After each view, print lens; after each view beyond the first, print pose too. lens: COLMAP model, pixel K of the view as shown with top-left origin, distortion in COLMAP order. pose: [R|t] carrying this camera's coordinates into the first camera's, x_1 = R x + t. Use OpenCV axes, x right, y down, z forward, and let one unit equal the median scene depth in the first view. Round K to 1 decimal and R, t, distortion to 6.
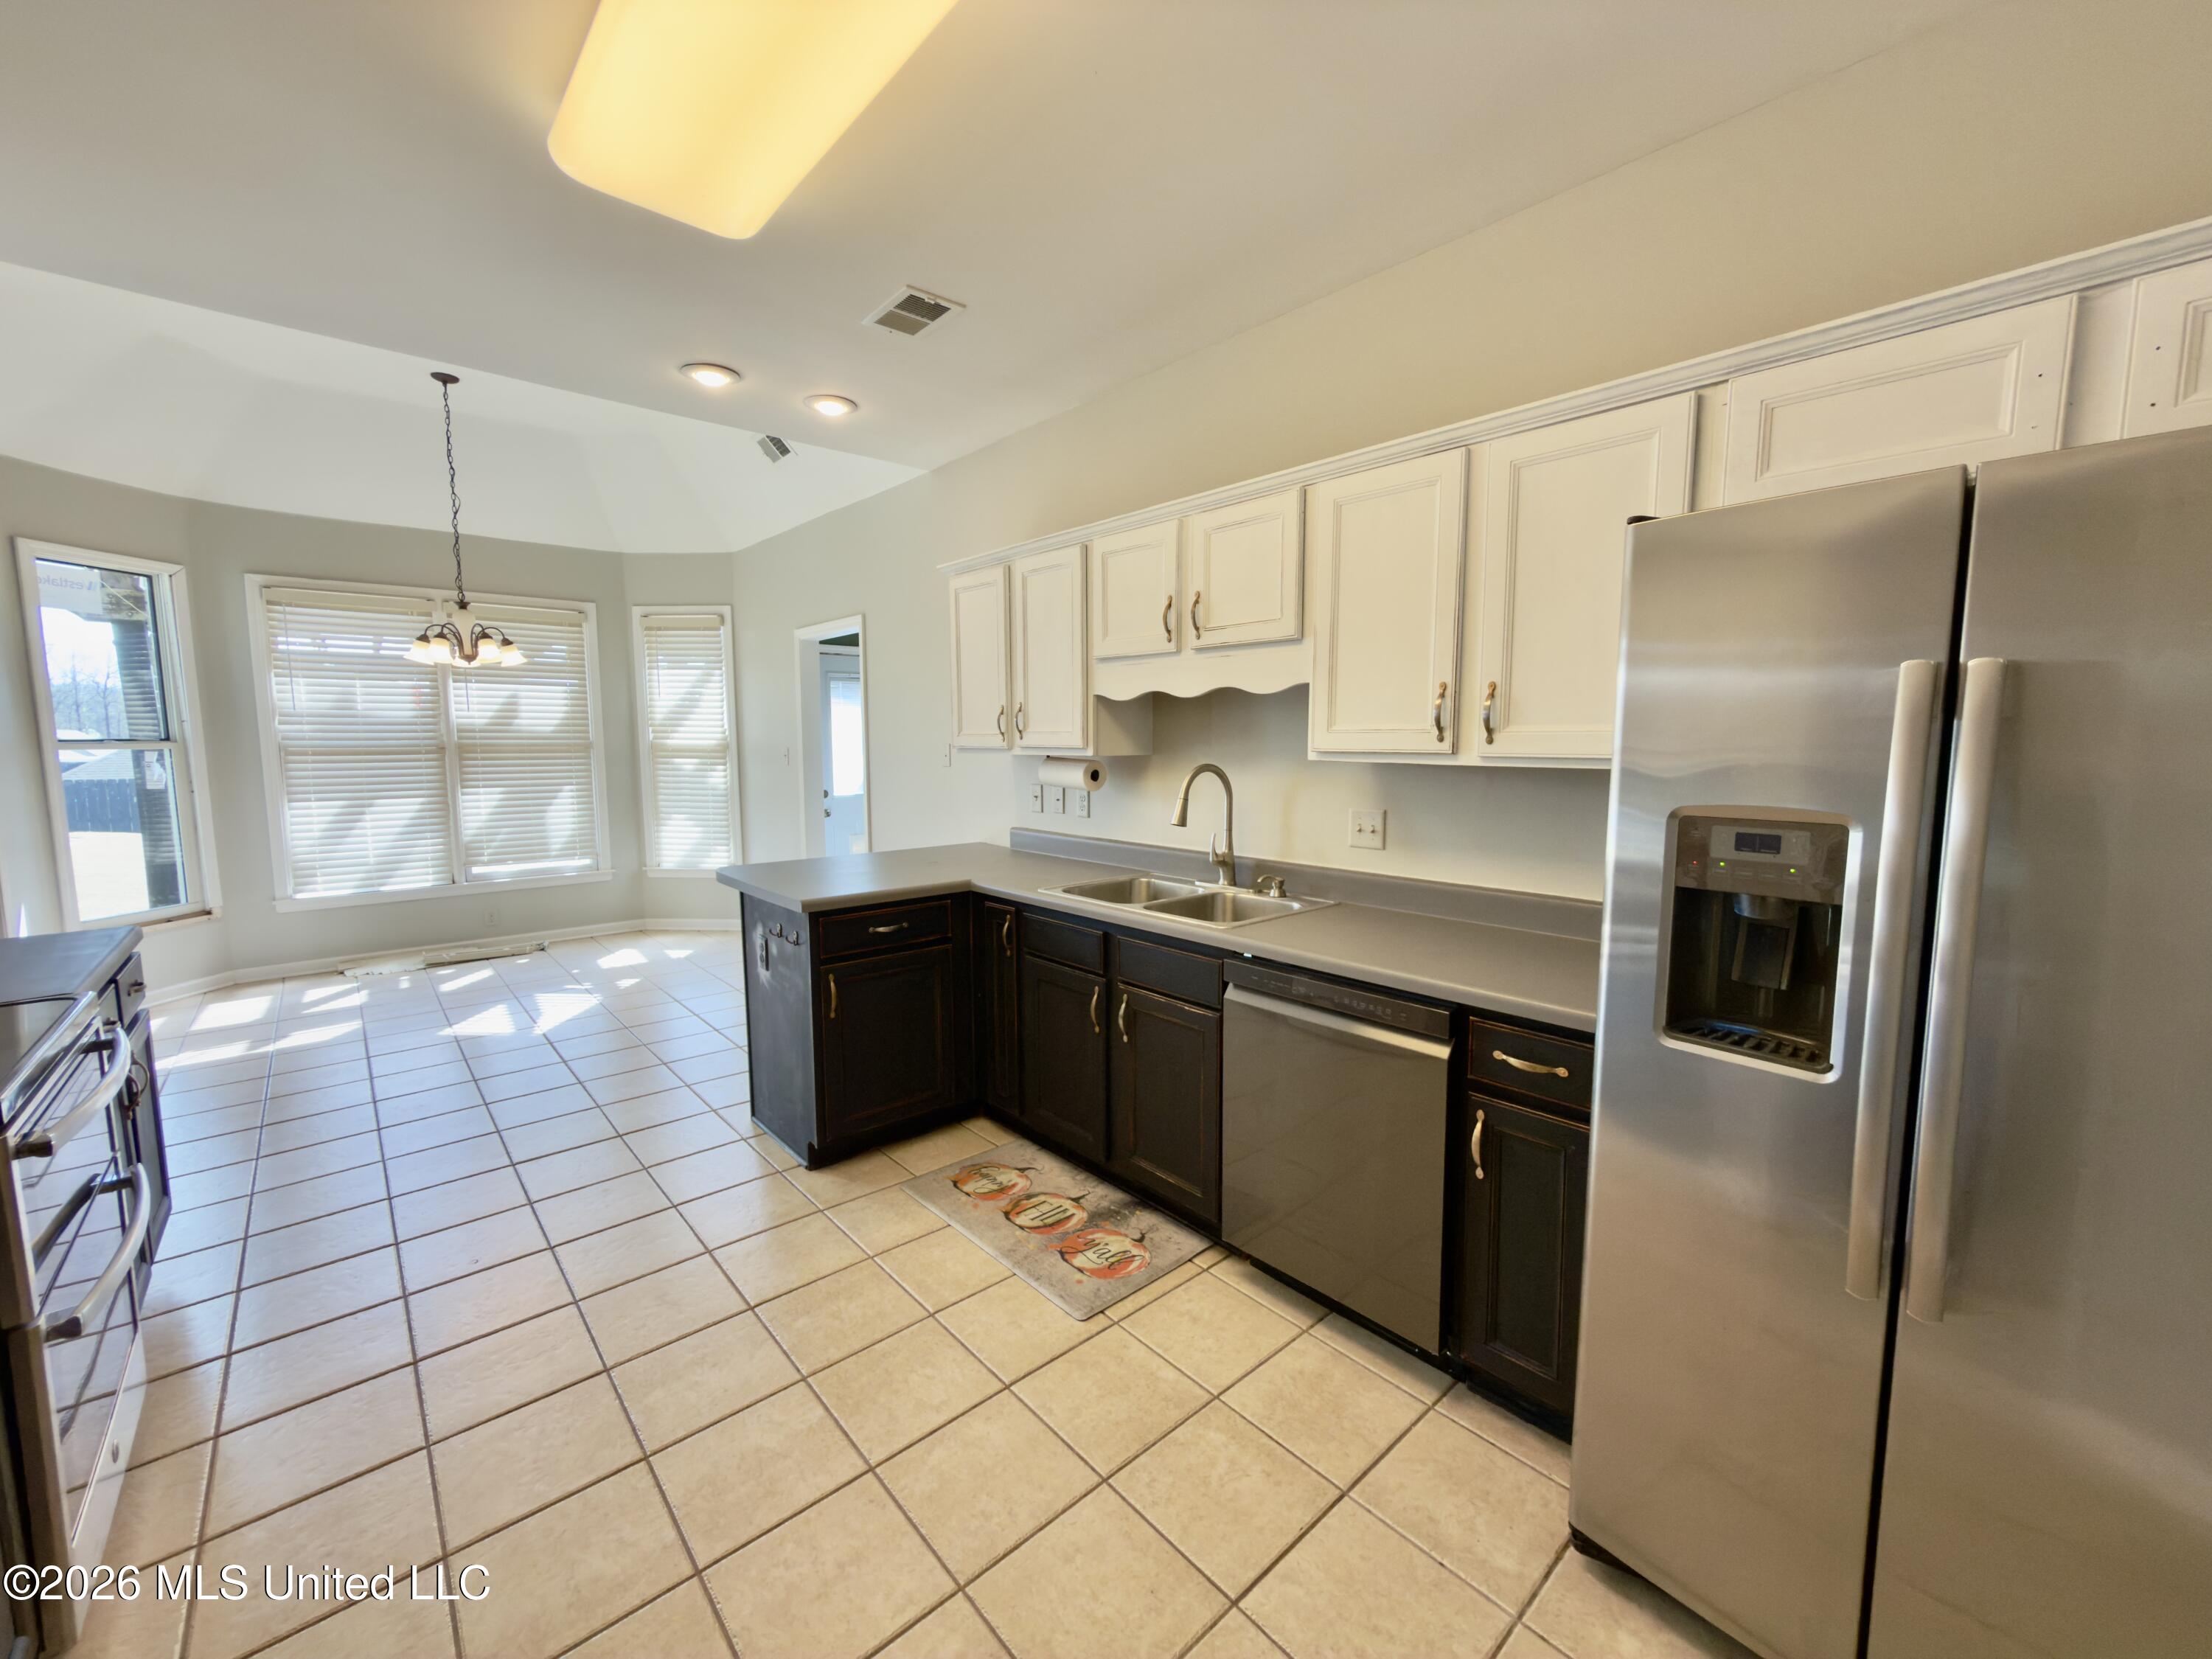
lens RADIAL K [[879.9, 0, 1106.0], [0, 879.9, 829.5], [0, 0, 1]] dist [-0.000650, -0.000038]
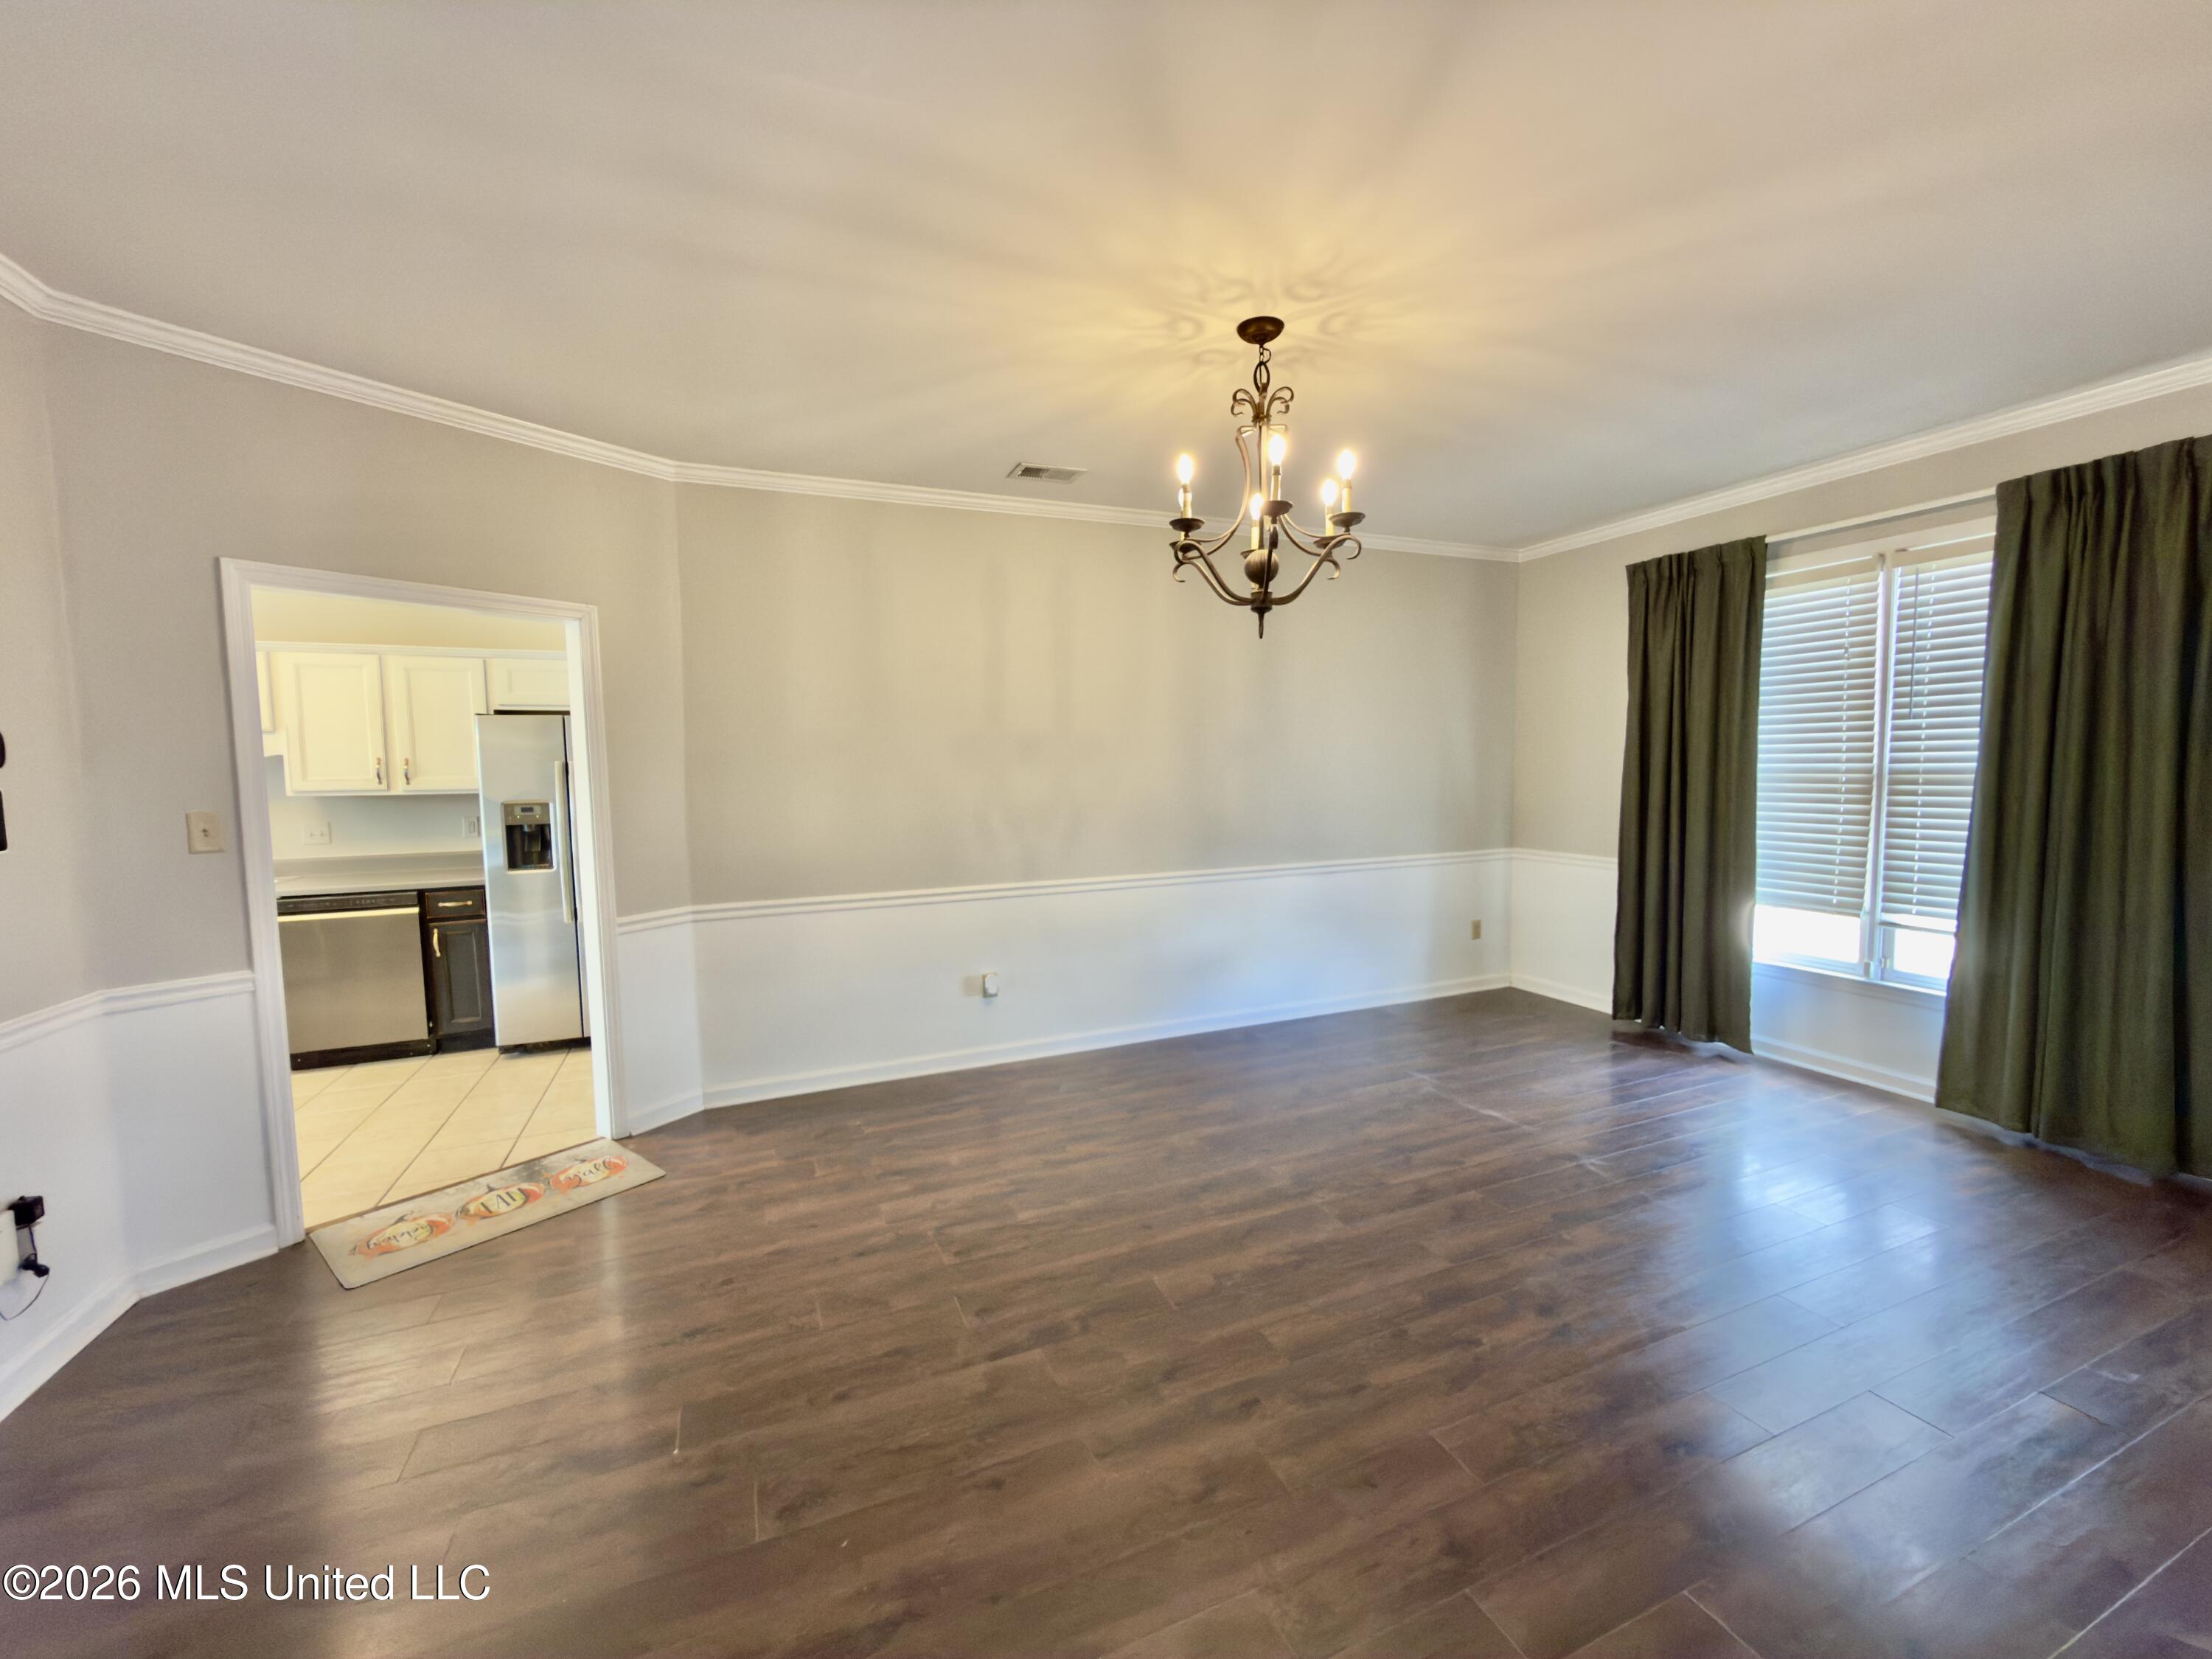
lens RADIAL K [[879.9, 0, 1106.0], [0, 879.9, 829.5], [0, 0, 1]] dist [-0.000650, -0.000038]
pose [[0.327098, -0.072826, 0.942180, -1.451778], [0.112593, 0.992927, 0.037659, 0.175479], [-0.938259, 0.093765, 0.332984, -1.862584]]
